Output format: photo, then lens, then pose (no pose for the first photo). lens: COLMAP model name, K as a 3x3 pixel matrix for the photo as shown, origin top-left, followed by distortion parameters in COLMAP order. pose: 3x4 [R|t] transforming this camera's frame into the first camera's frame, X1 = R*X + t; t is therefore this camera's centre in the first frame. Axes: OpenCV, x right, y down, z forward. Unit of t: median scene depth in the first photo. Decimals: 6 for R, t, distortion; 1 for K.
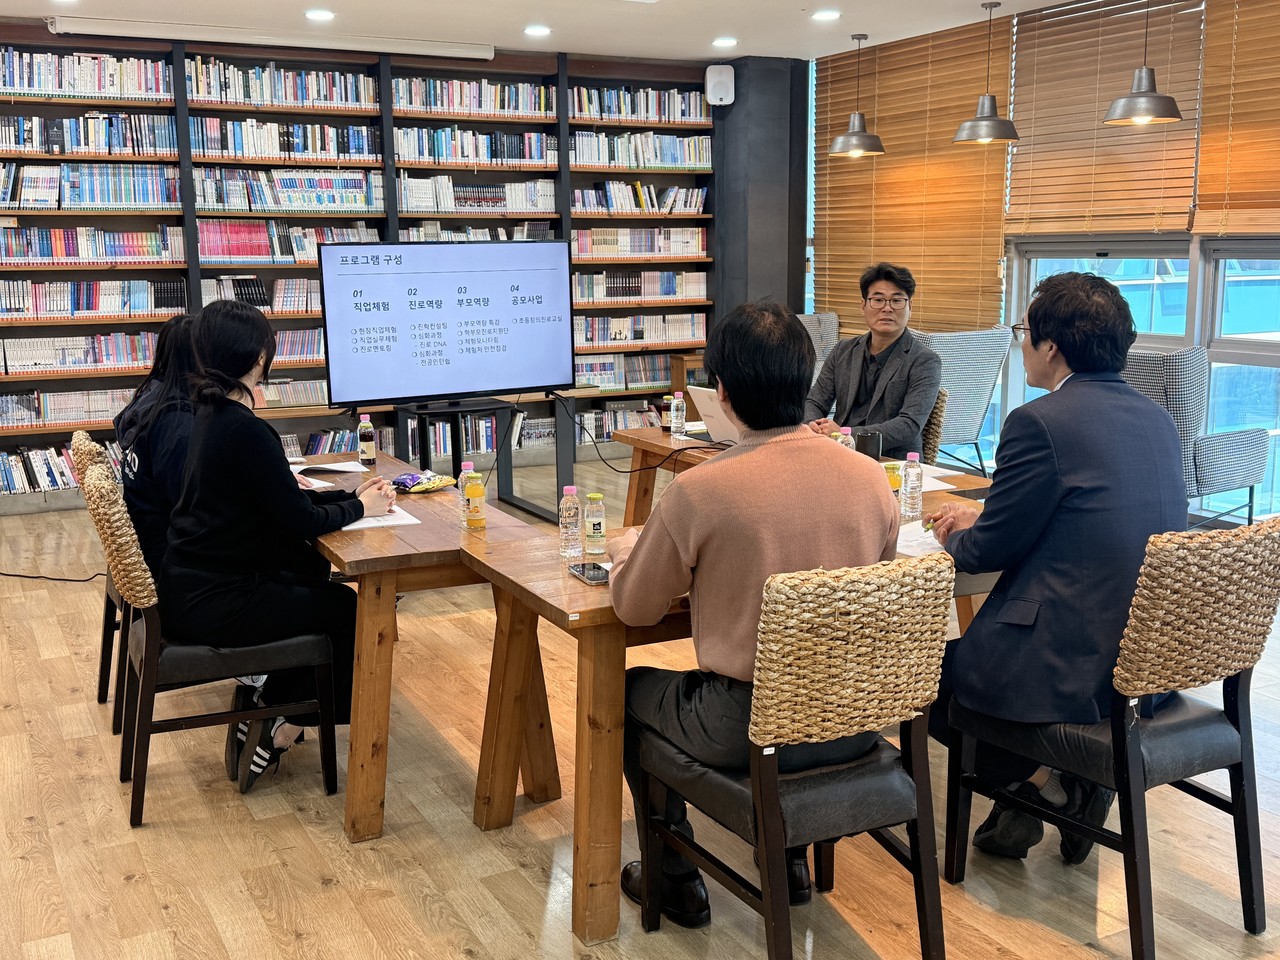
lens RADIAL K [[1334.8, 0, 640.0], [0, 1334.8, 480.0], [0, 0, 1]] dist [0.198304, -0.404755]
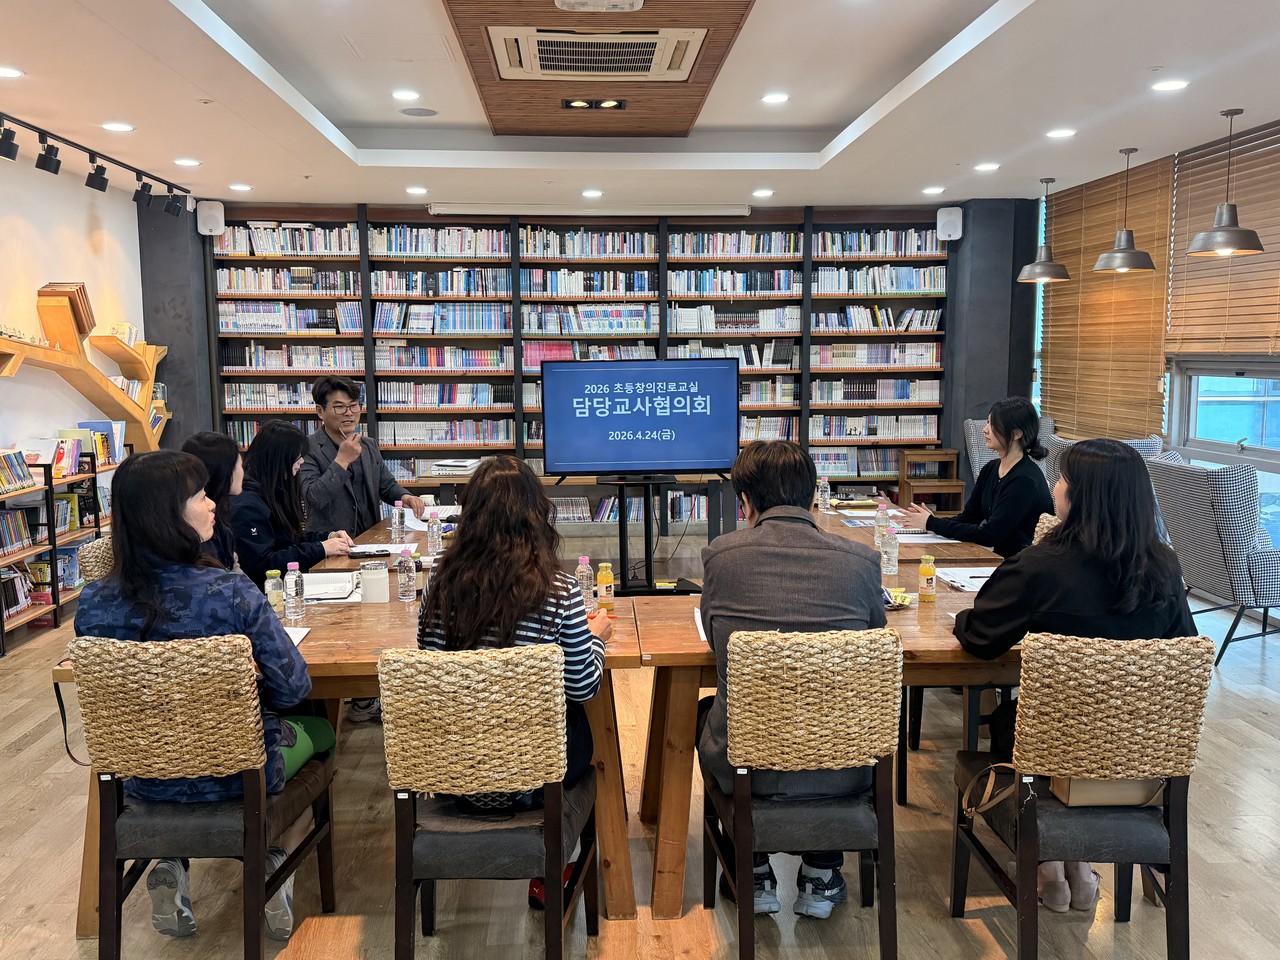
lens RADIAL K [[1119.4, 0, 640.0], [0, 1119.4, 480.0], [0, 0, 1]] dist [0.211852, -0.442500]
pose [[0.910516, 0.052583, -0.410117, 0.255786], [-0.075668, 0.996320, -0.040251, -0.010515], [0.406492, 0.067682, 0.911144, 0.001826]]
